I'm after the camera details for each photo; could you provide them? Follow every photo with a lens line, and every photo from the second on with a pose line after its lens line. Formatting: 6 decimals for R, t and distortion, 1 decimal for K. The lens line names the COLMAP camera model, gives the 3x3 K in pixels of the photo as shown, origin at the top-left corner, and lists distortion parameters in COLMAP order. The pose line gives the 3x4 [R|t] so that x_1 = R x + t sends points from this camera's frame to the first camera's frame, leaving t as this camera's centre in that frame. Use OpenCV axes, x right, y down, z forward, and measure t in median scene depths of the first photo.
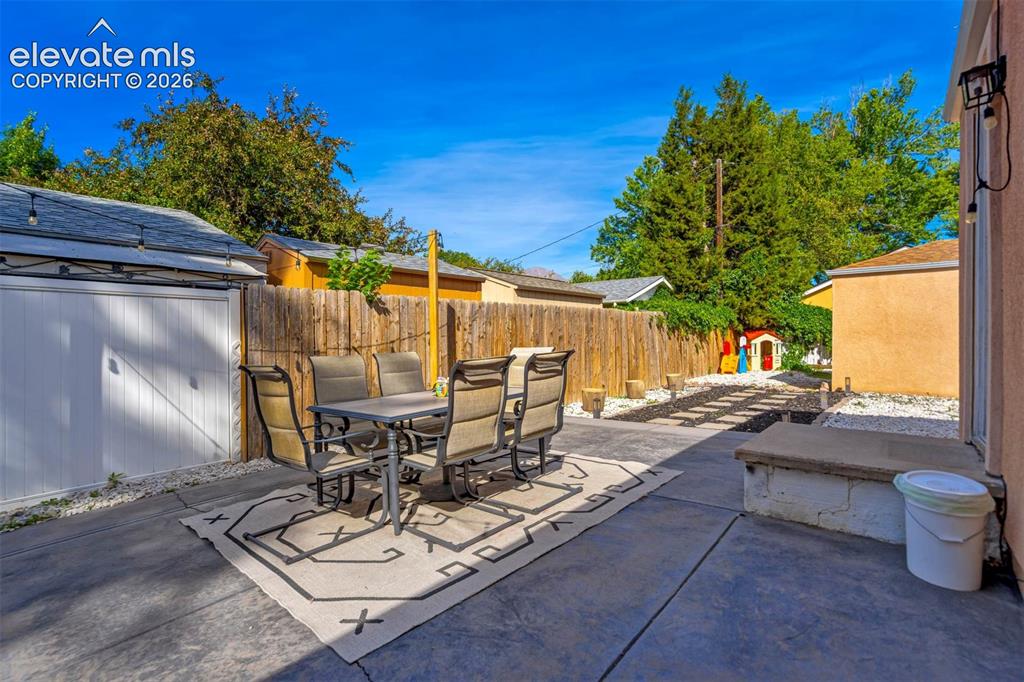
lens RADIAL K [[494.4, 0, 509.1], [0, 494.4, 342.7], [0, 0, 1]] dist [-0.013218, -0.000232]
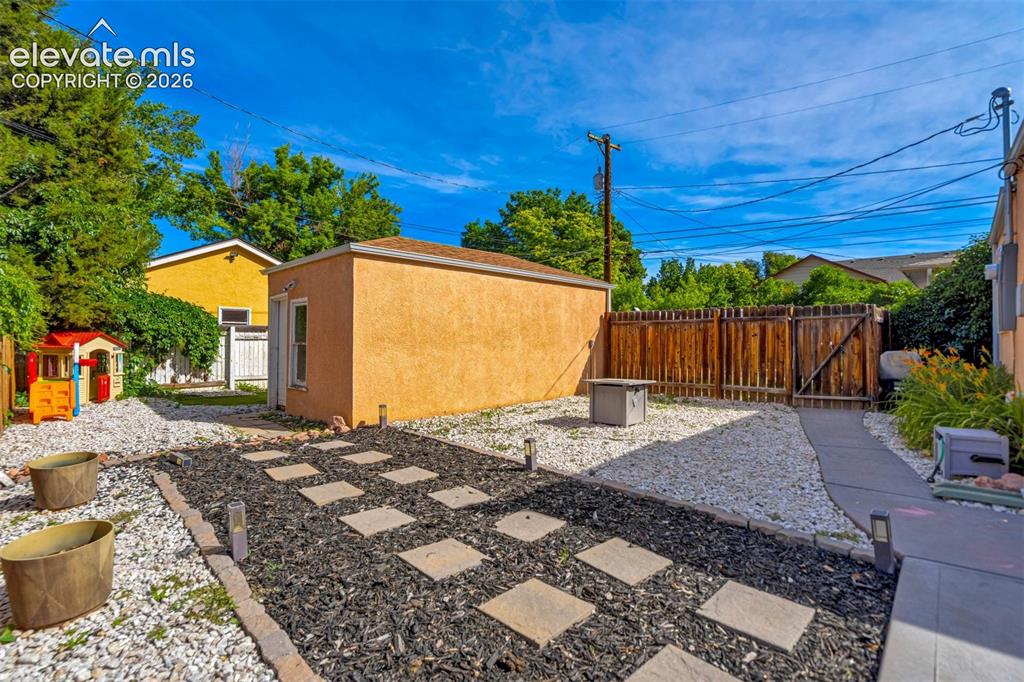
lens RADIAL K [[483.5, 0, 503.4], [0, 483.5, 333.2], [0, 0, 1]] dist [-0.058183, 0.020436]
pose [[0.076411, 0.010734, 0.997019, 0.034083], [0.008280, 0.999901, -0.011400, -0.019925], [-0.997042, 0.009127, 0.076314, 0.751523]]
